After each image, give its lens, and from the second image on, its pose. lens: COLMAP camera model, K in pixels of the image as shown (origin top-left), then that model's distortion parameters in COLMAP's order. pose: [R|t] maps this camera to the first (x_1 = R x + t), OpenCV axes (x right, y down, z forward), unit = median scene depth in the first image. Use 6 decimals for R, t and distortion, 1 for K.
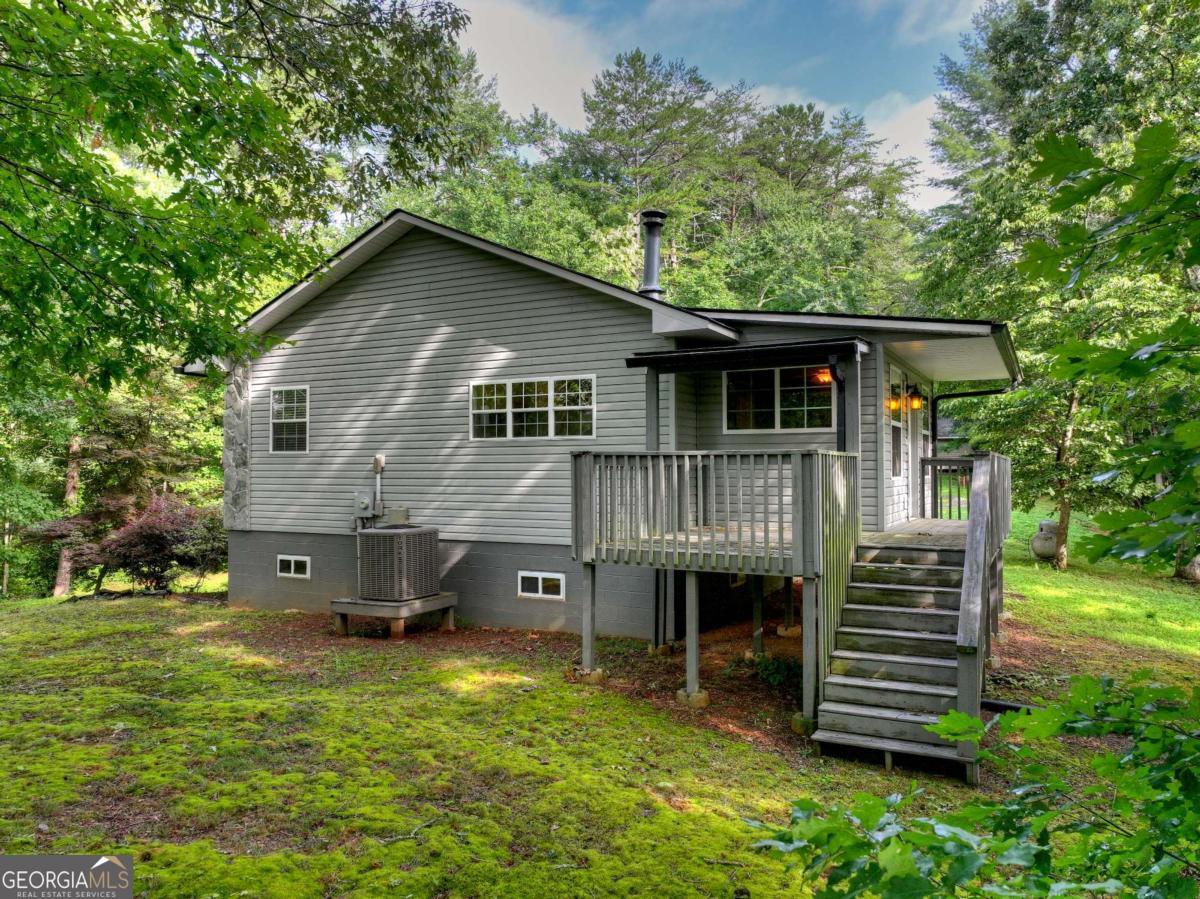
lens RADIAL K [[818.6, 0, 600.0], [0, 818.6, 449.5], [0, 0, 1]] dist [-0.003566, 0.000571]
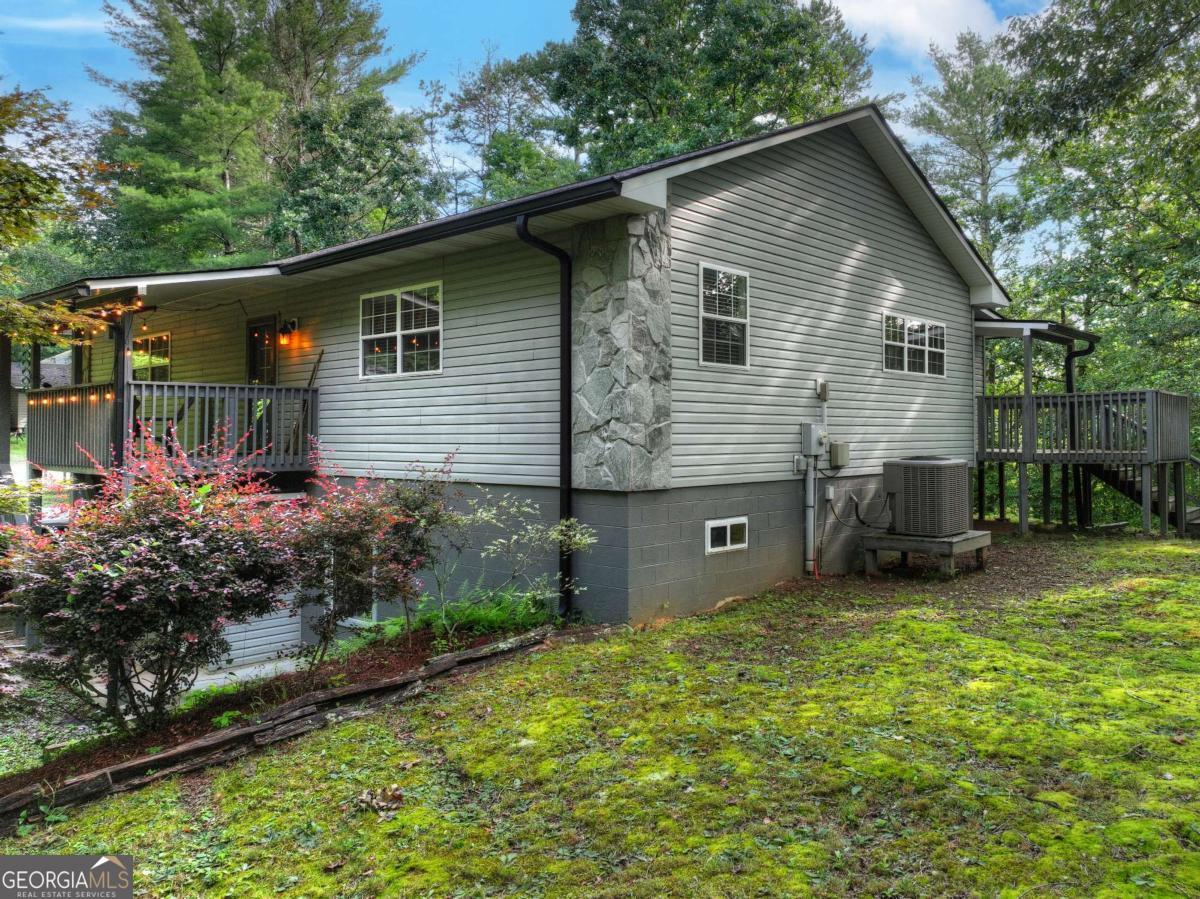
lens RADIAL K [[830.7, 0, 603.2], [0, 830.7, 404.6], [0, 0, 1]] dist [0.000509, 0.000936]
pose [[0.308092, 0.025051, 0.951027, -1.206907], [-0.037163, 0.999207, -0.014281, 0.055938], [-0.950631, -0.030943, 0.308778, 1.009910]]
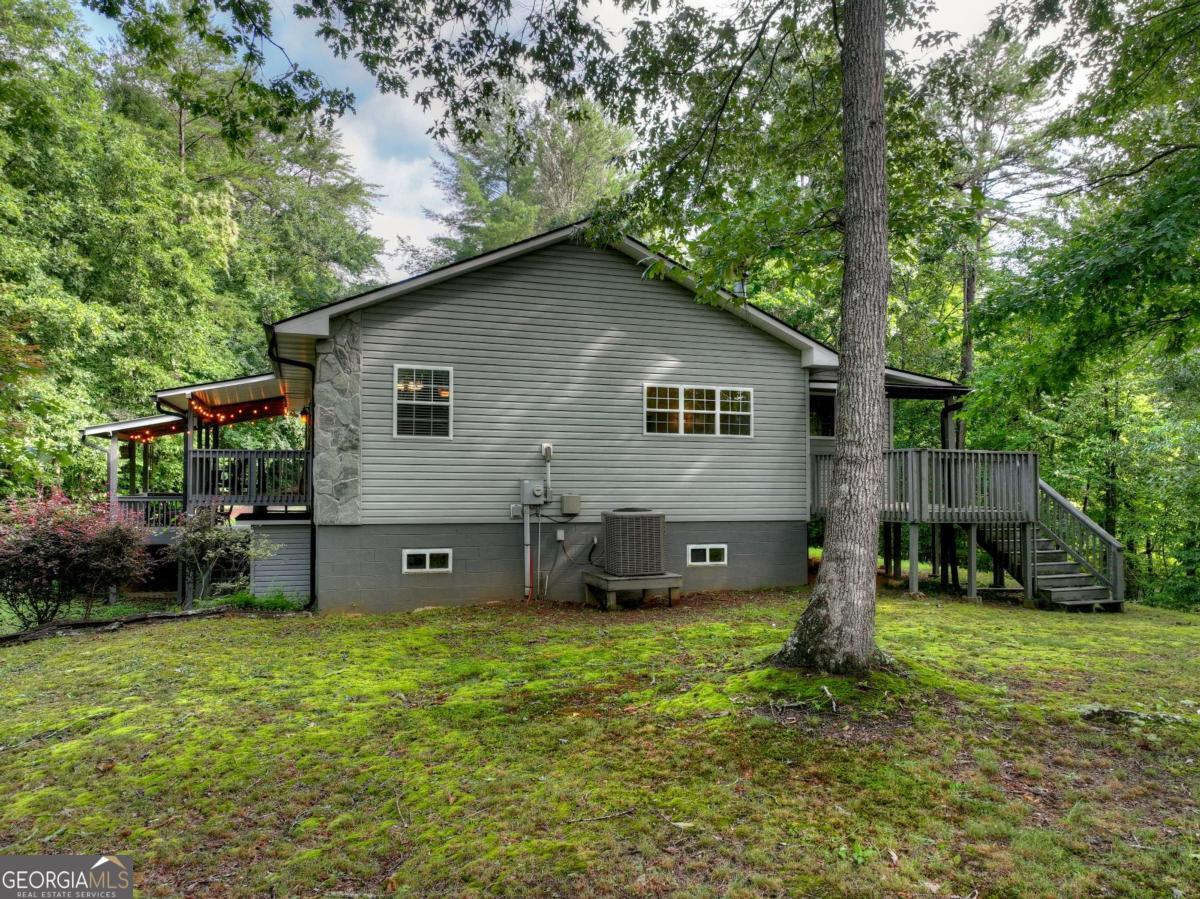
lens RADIAL K [[818.6, 0, 600.0], [0, 818.6, 449.5], [0, 0, 1]] dist [-0.003566, 0.000571]
pose [[0.702340, 0.031564, 0.711141, -1.022379], [-0.027529, 0.999473, -0.017172, 0.031742], [-0.711309, -0.007516, 0.702839, 0.241417]]
